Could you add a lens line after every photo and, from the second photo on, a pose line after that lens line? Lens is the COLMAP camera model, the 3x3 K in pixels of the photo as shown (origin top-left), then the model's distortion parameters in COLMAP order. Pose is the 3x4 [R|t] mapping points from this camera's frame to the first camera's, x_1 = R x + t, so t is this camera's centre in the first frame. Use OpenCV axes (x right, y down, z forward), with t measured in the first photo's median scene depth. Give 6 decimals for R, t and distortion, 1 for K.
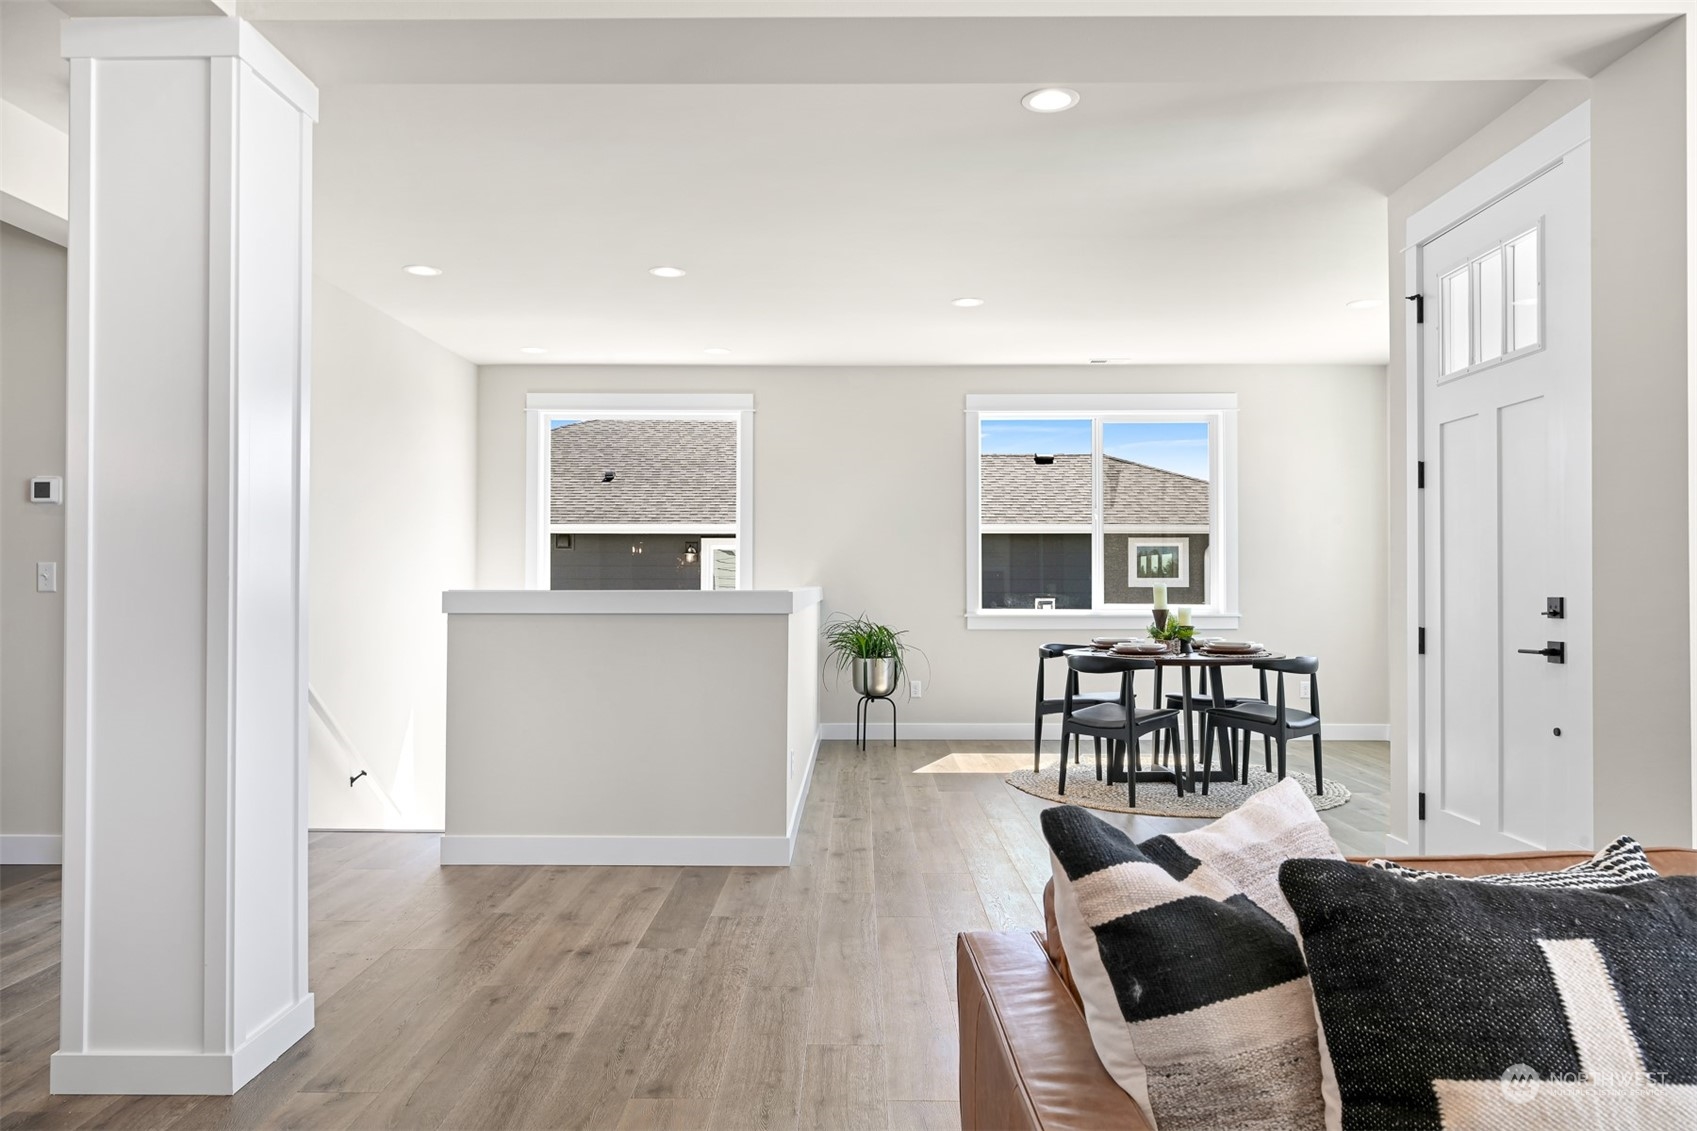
lens RADIAL K [[1187.1, 0, 838.5], [0, 1187.1, 570.7], [0, 0, 1]] dist [-0.004641, -0.001421]
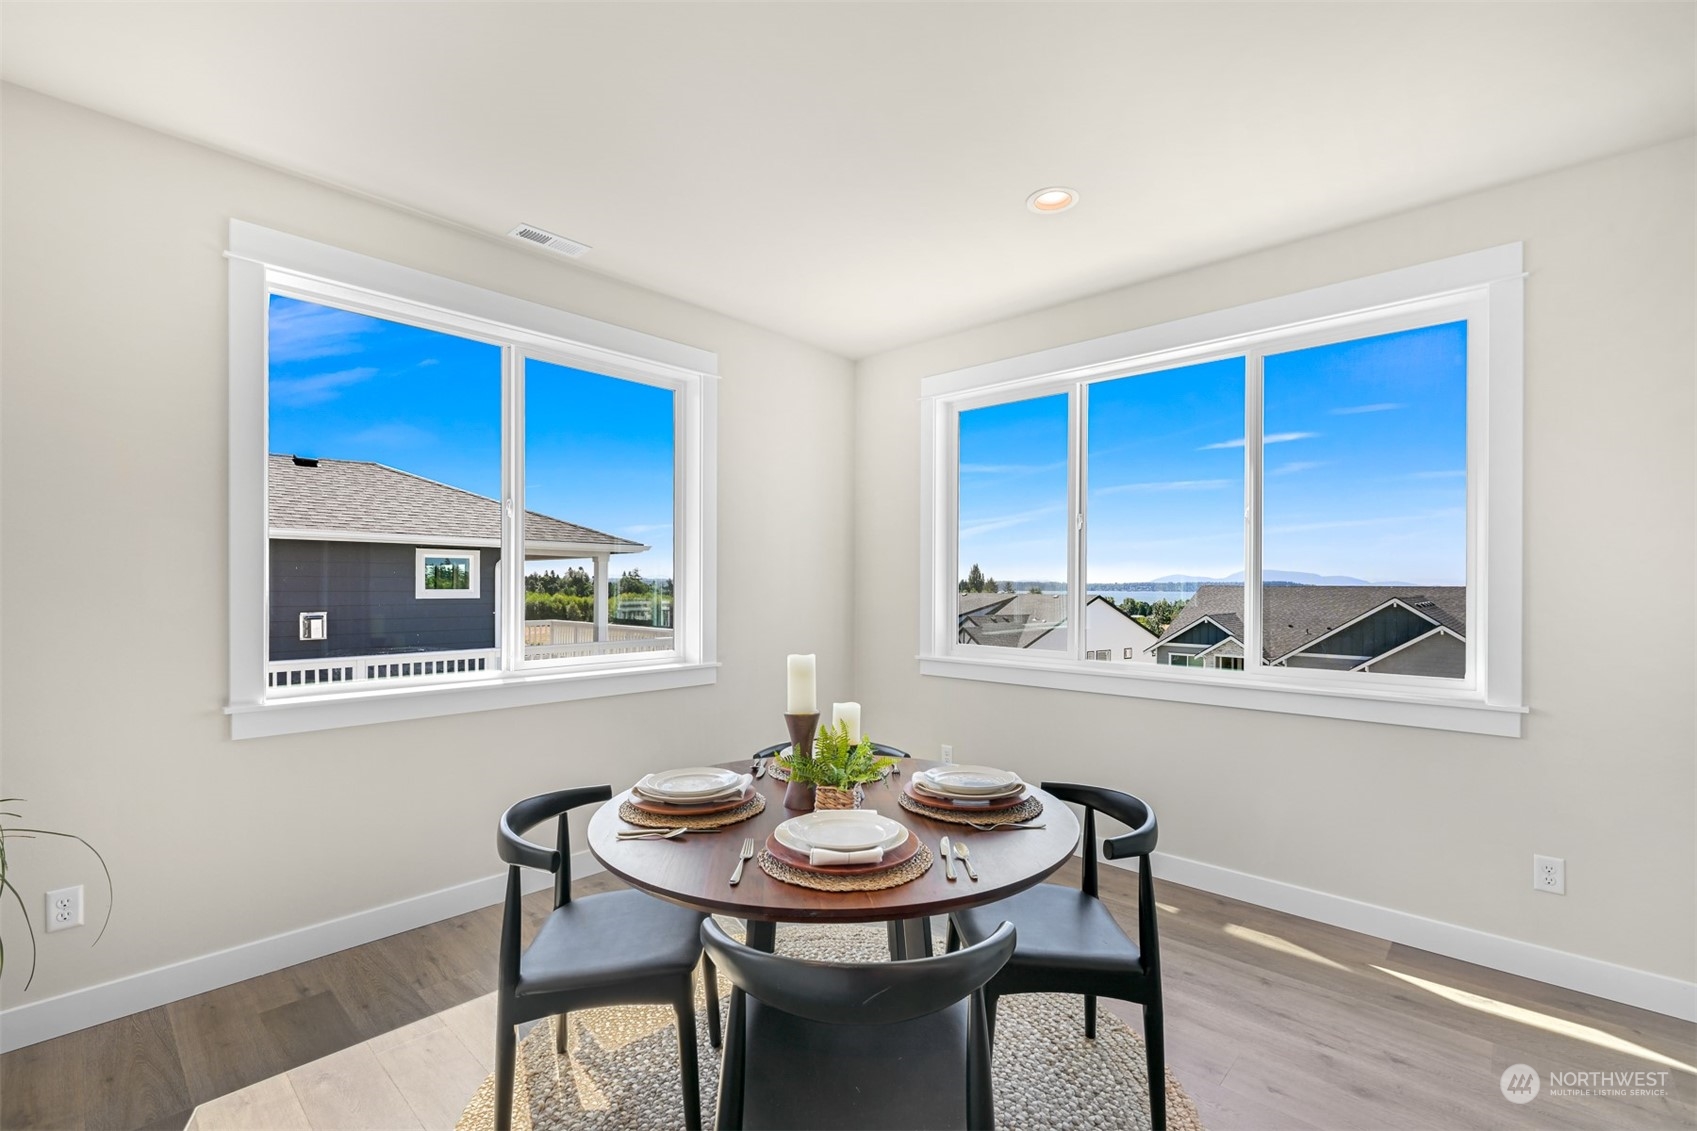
lens RADIAL K [[739.5, 0, 831.2], [0, 739.5, 587.3], [0, 0, 1]] dist [0.001838, 0.000138]
pose [[0.679511, -0.003150, 0.733658, 0.030064], [-0.011239, 0.999829, 0.014702, -0.008781], [-0.733579, -0.018236, 0.679360, 0.341551]]
